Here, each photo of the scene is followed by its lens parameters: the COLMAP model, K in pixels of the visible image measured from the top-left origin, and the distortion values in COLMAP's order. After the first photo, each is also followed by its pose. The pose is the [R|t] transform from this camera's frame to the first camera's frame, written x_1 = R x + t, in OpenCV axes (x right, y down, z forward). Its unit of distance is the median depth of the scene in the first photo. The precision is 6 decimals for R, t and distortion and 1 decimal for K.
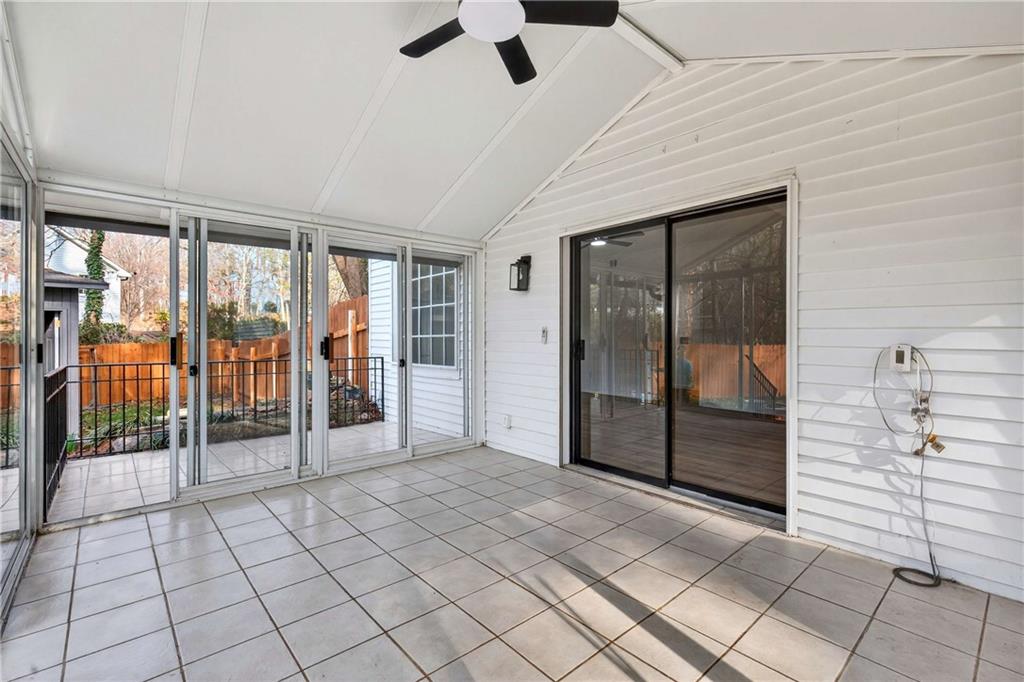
lens RADIAL K [[463.0, 0, 513.8], [0, 463.0, 340.4], [0, 0, 1]] dist [0.001713, 0.000651]
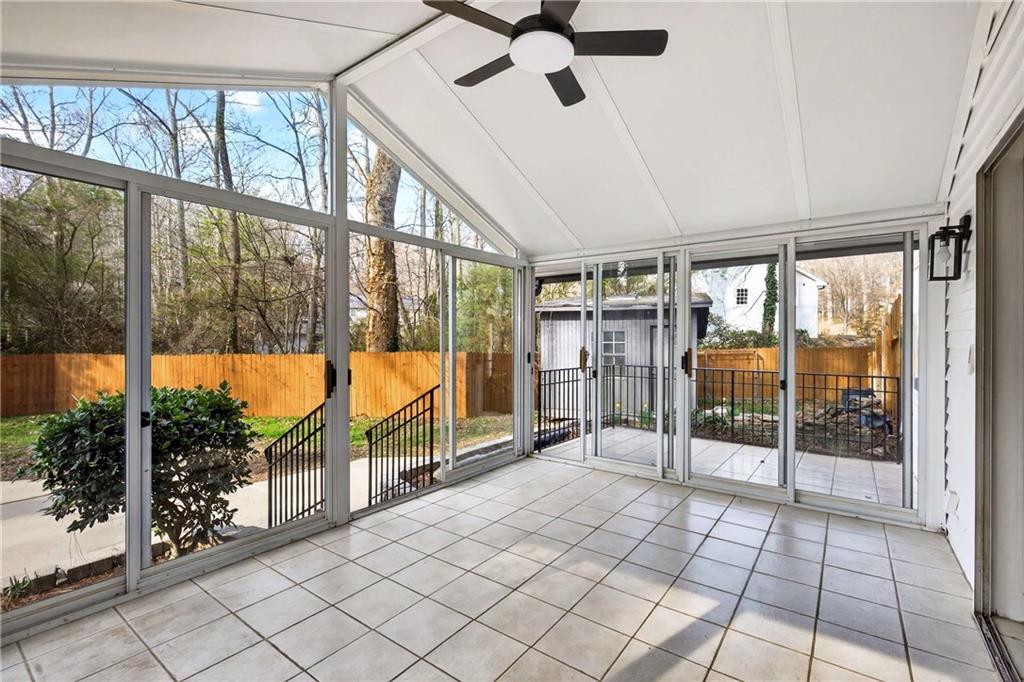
lens RADIAL K [[463.0, 0, 512.4], [0, 463.0, 338.9], [0, 0, 1]] dist [0.001713, 0.000651]
pose [[0.203484, -0.004939, -0.979066, 0.533480], [-0.015003, 0.999854, -0.008162, -0.019743], [0.978963, 0.016350, 0.203380, 0.404098]]
